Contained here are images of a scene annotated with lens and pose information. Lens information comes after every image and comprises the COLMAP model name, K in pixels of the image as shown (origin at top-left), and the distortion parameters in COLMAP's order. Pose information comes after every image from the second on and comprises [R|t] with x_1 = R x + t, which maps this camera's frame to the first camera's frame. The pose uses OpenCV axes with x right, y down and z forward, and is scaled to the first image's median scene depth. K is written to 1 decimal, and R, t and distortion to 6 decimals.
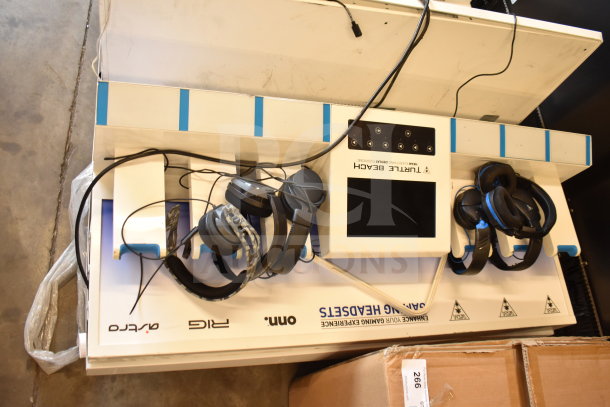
lens RADIAL K [[550.6, 0, 305.0], [0, 550.6, 203.5], [0, 0, 1]] dist [-0.069125, 0.006131]
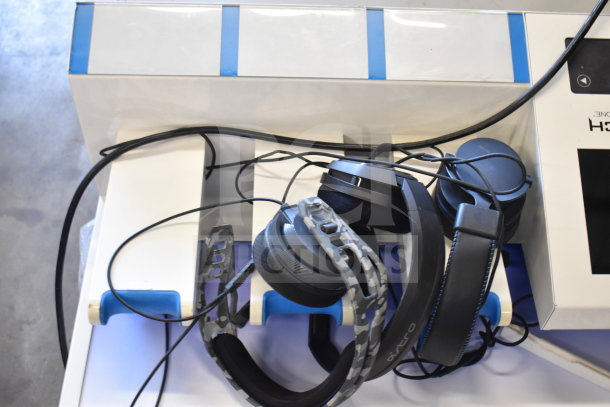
lens RADIAL K [[762.3, 0, 305.0], [0, 762.3, 203.5], [0, 0, 1]] dist [-0.024108, -0.026066]
pose [[0.944974, -0.113749, -0.306734, 0.051791], [0.029464, 0.963388, -0.266488, 0.164288], [0.325816, 0.242787, 0.913728, 0.352182]]
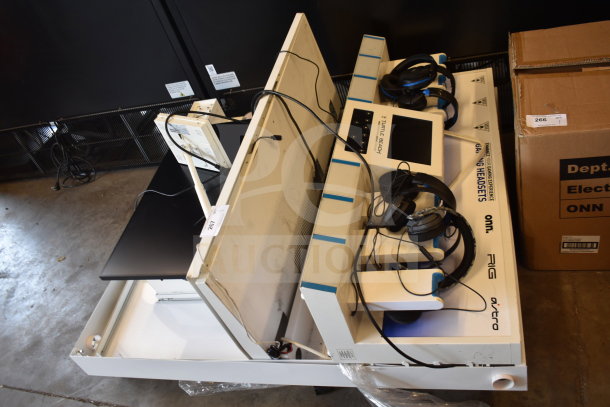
lens RADIAL K [[550.6, 0, 305.0], [0, 550.6, 203.5], [0, 0, 1]] dist [-0.069125, 0.006131]
pose [[0.183539, -0.897868, 0.400182, -0.609332], [0.982551, 0.180032, -0.046708, -0.164689], [-0.030108, 0.401772, 0.915245, -0.189806]]
